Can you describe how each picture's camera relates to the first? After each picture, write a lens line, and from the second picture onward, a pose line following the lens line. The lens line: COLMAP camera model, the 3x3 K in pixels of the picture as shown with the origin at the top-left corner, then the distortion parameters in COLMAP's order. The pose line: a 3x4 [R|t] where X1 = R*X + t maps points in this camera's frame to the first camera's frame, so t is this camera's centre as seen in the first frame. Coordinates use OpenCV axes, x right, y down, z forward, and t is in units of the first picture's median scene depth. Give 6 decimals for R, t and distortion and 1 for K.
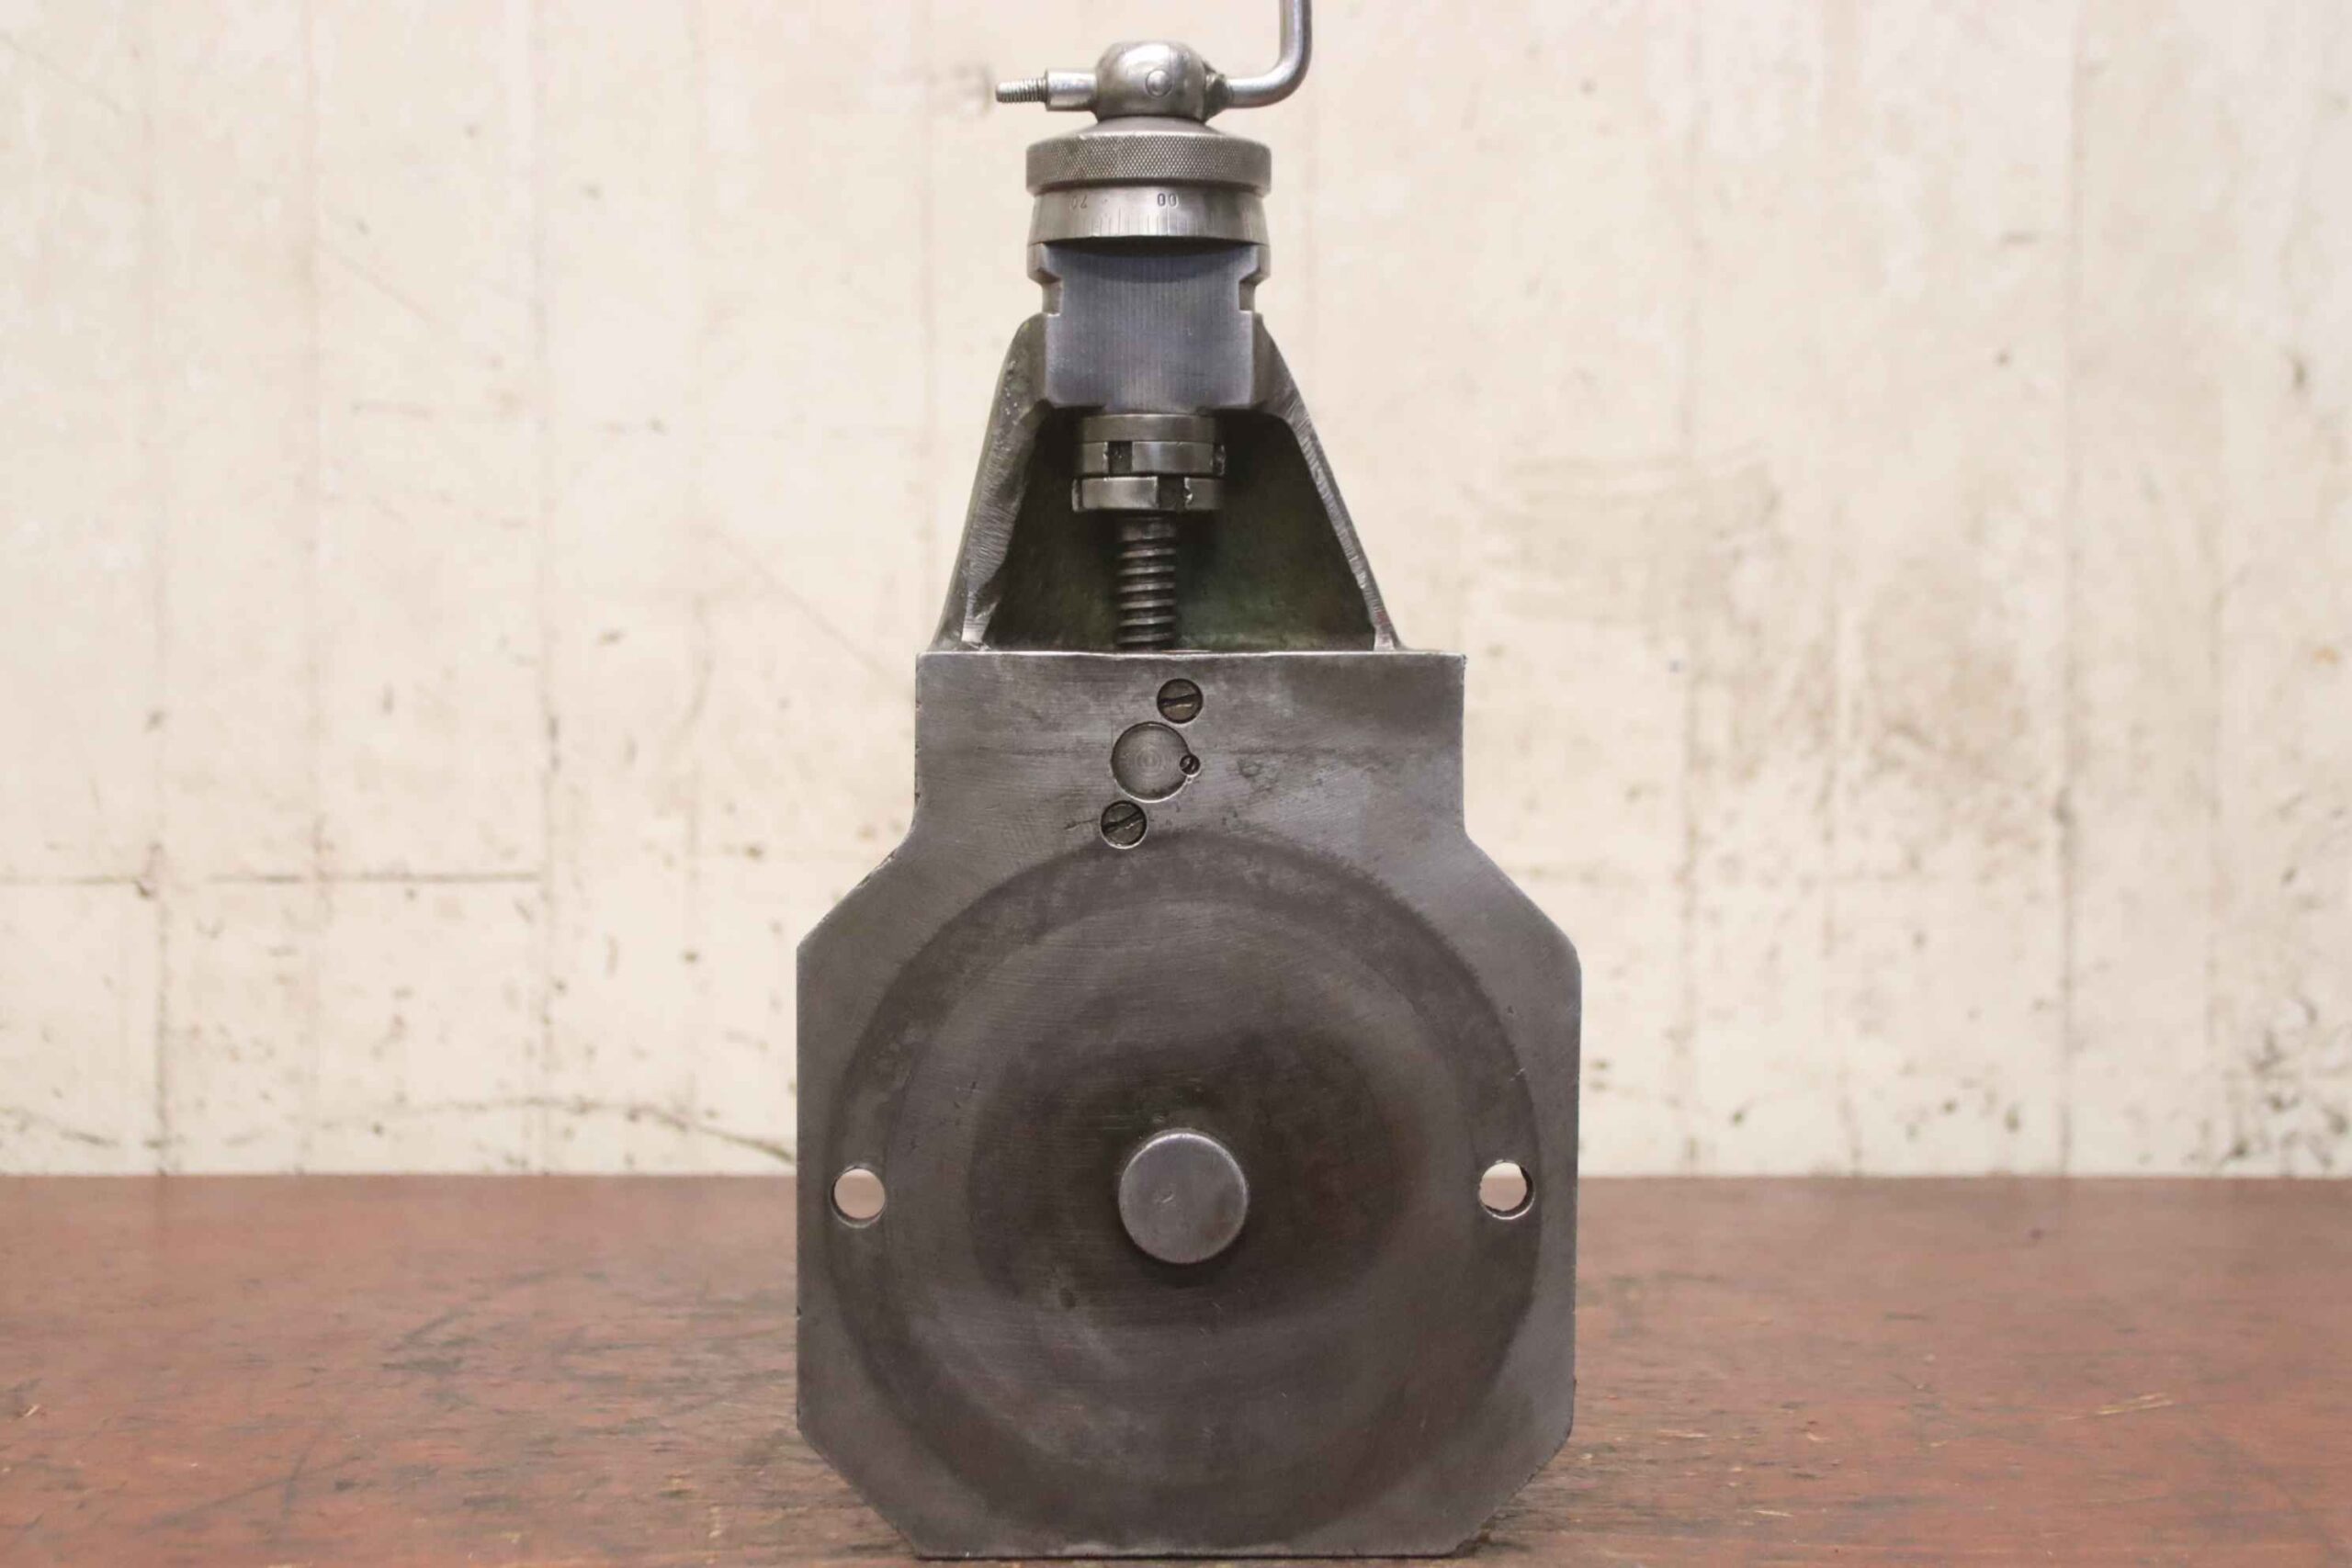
lens RADIAL K [[4025.1, 0, 1163.1], [0, 4025.1, 777.7], [0, 0, 1]] dist [0.145164, 0.000000]
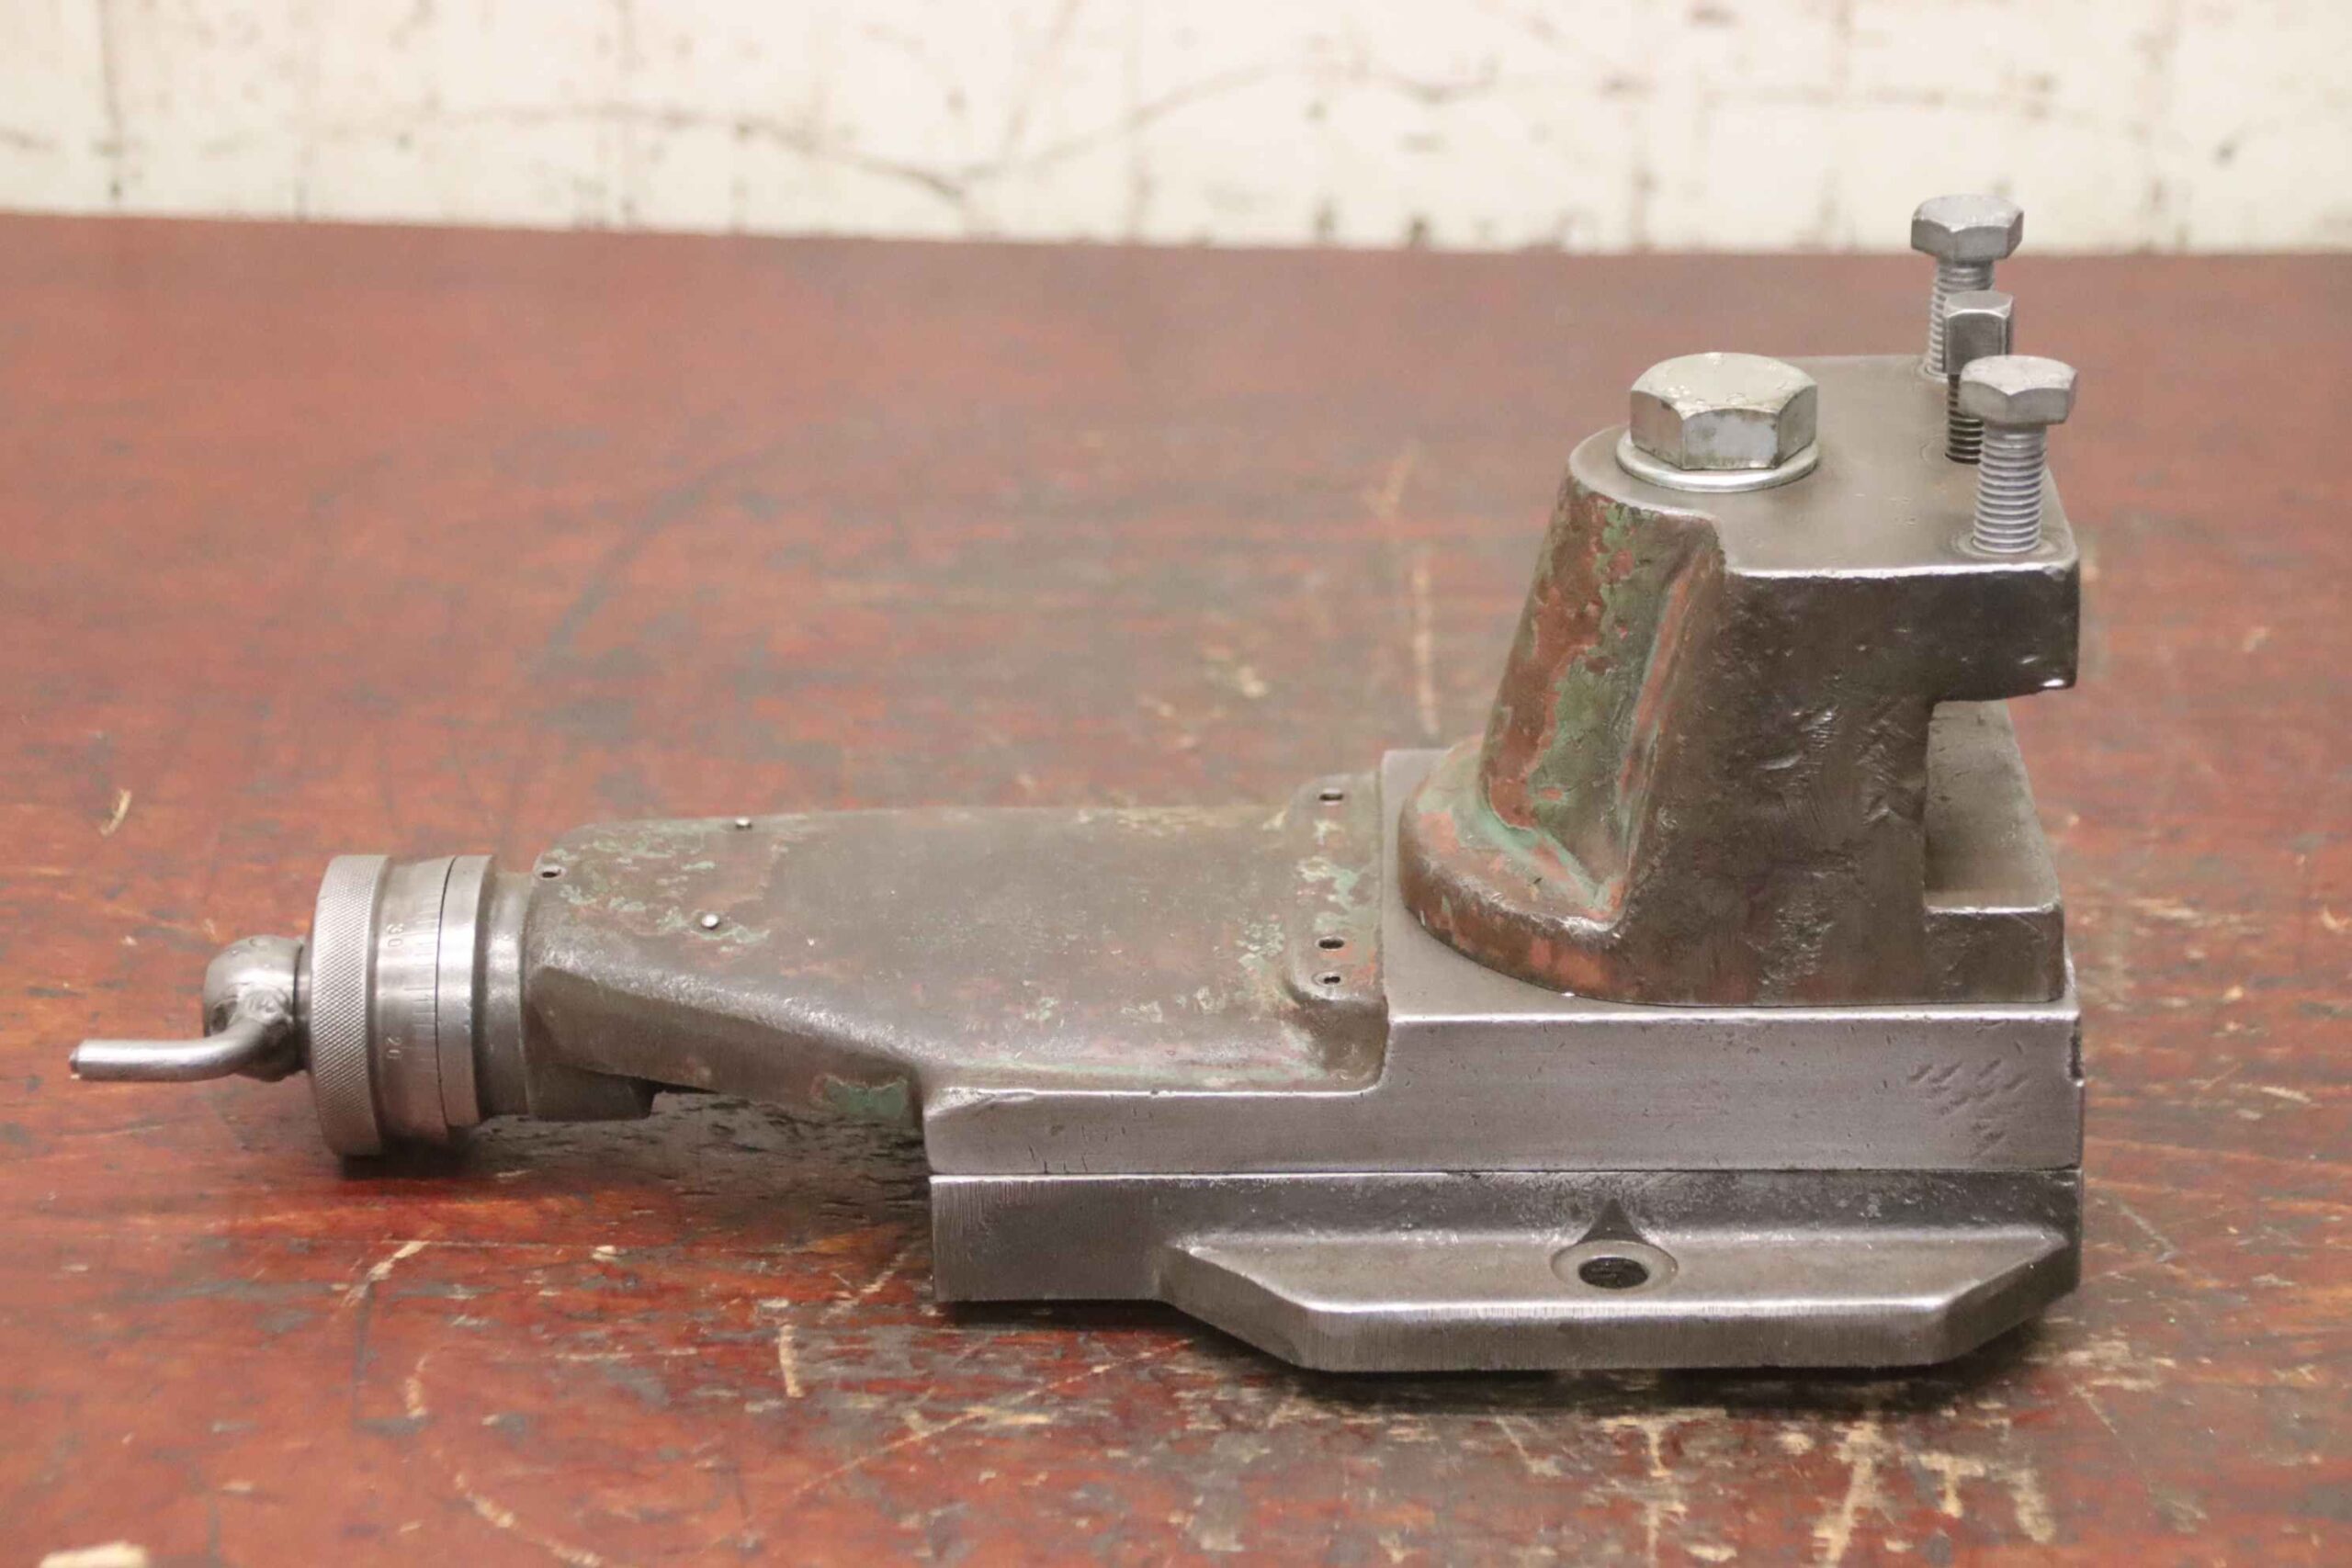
lens RADIAL K [[5927.2, 0, 1166.3], [0, 5927.2, 770.6], [0, 0, 1]] dist [0.424653, 0.000000]
pose [[0.999891, 0.014337, -0.003605, -0.044563], [-0.012165, 0.936529, 0.350380, -0.185816], [0.008399, -0.350298, 0.936601, -0.077089]]
